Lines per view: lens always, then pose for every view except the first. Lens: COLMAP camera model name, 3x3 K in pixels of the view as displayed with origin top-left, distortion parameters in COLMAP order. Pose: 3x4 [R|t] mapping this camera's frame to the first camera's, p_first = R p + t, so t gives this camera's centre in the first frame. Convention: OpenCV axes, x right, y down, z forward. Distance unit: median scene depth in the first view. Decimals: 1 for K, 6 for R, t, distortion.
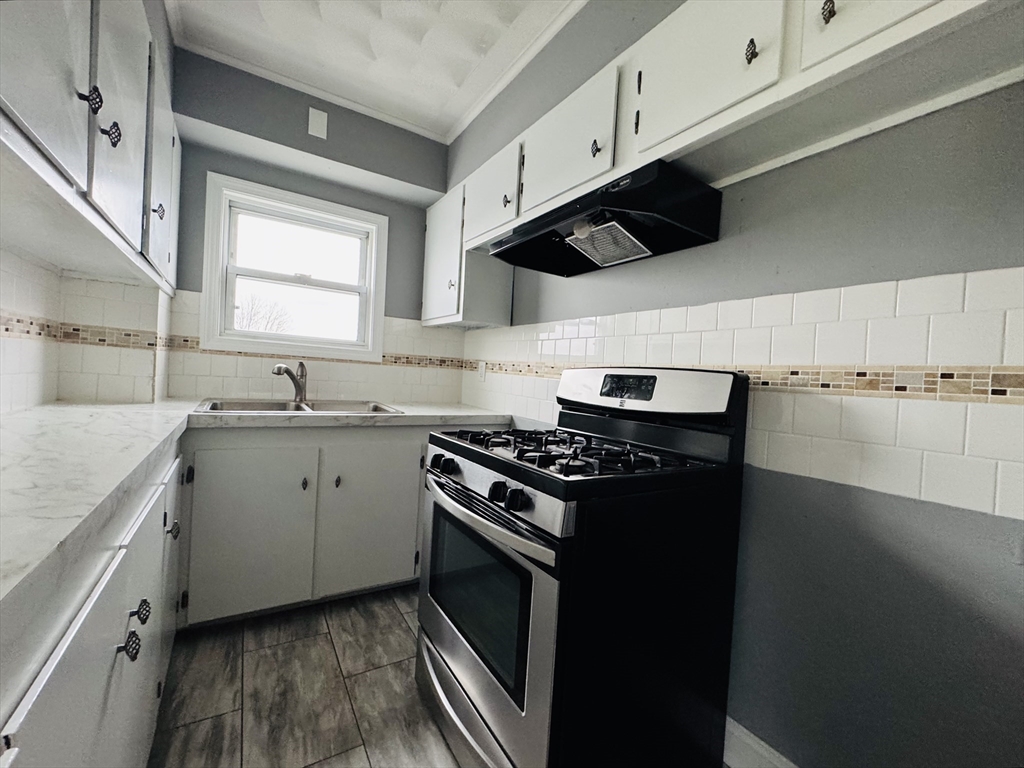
lens RADIAL K [[426.9, 0, 513.3], [0, 426.9, 382.2], [0, 0, 1]] dist [-0.000173, -0.000133]
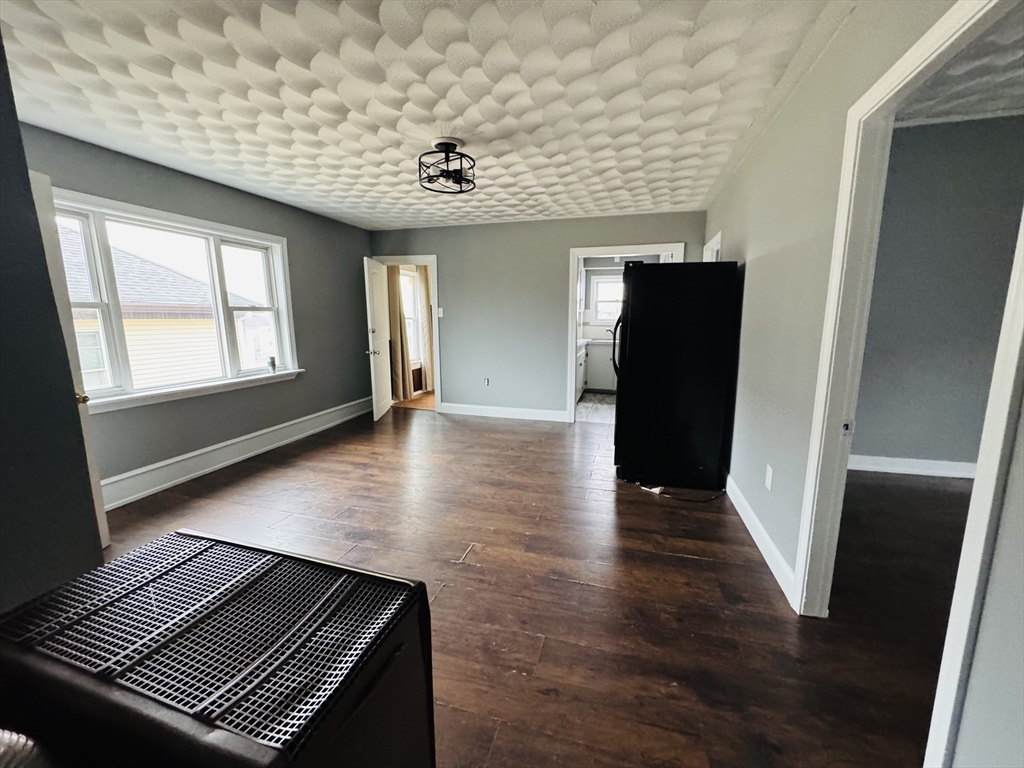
lens RADIAL K [[407.3, 0, 511.8], [0, 407.3, 385.5], [0, 0, 1]] dist [-0.000891, -0.000319]
pose [[0.661112, 0.067872, -0.747211, 1.597444], [0.025427, 0.993301, 0.112722, 0.028938], [0.749856, -0.093522, 0.654958, -2.001213]]
